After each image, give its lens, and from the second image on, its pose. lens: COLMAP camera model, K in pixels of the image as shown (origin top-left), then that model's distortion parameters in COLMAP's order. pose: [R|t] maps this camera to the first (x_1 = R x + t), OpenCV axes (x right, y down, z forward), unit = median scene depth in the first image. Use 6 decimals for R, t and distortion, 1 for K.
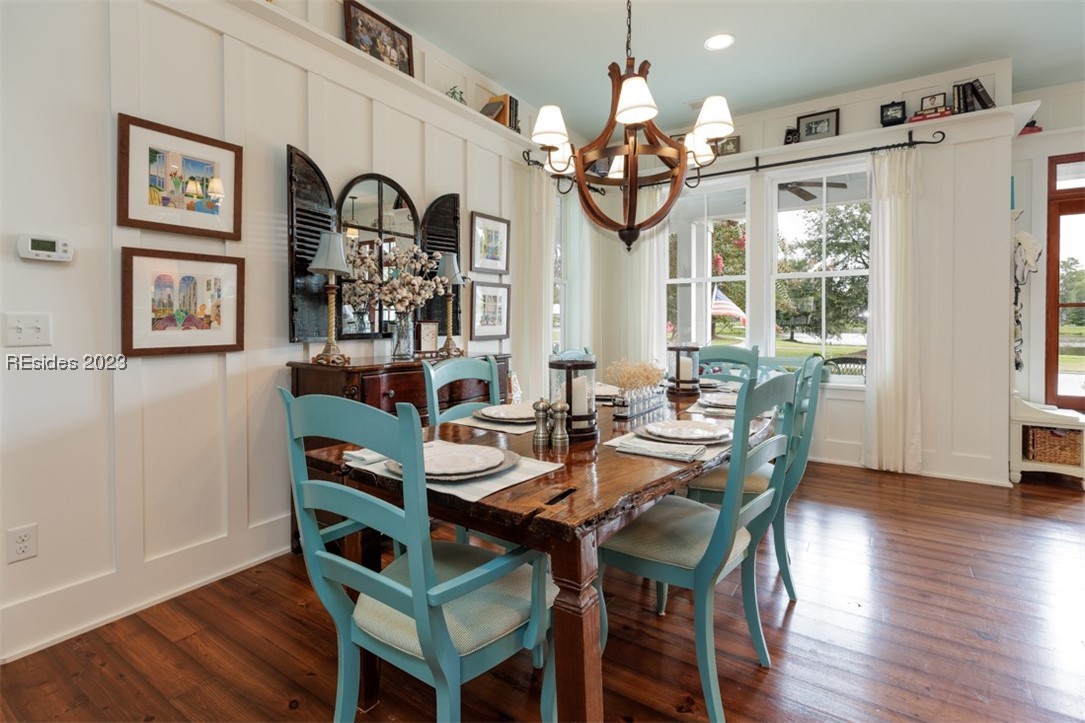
lens RADIAL K [[515.9, 0, 541.5], [0, 515.9, 325.7], [0, 0, 1]] dist [-0.000958, 0.000090]
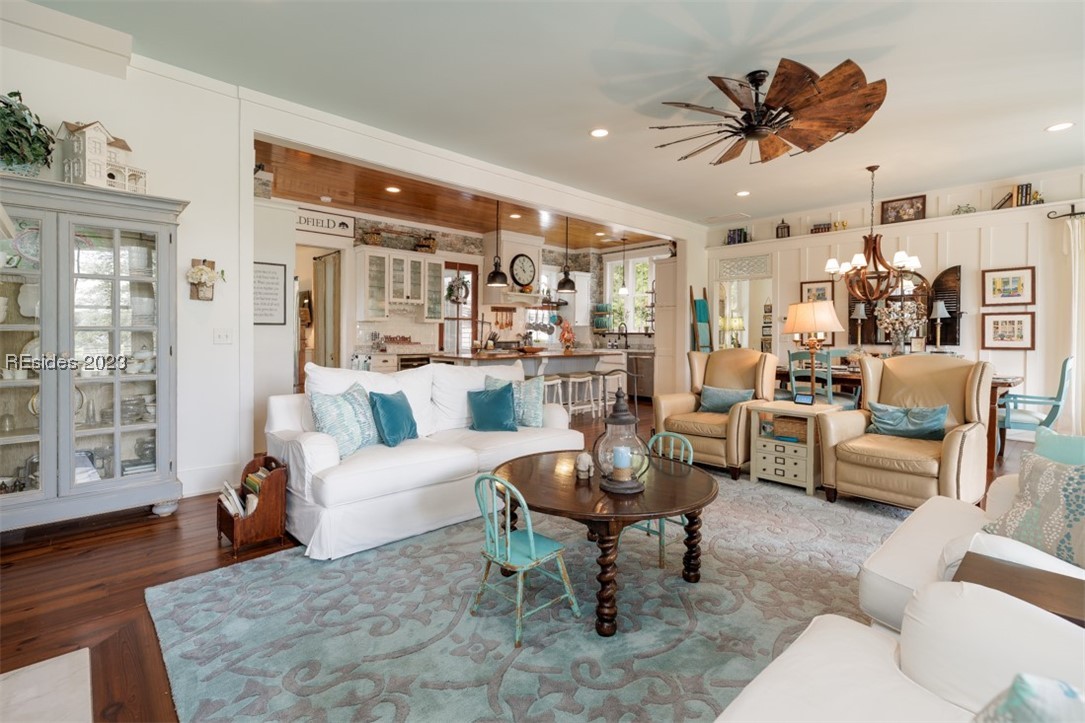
lens RADIAL K [[501.6, 0, 540.2], [0, 501.6, 333.1], [0, 0, 1]] dist [0.000829, 0.000496]
pose [[-0.241937, -0.003448, -0.970286, 1.938225], [-0.011863, 0.999929, -0.000595, -0.006134], [0.970219, 0.011367, -0.241961, 0.023085]]
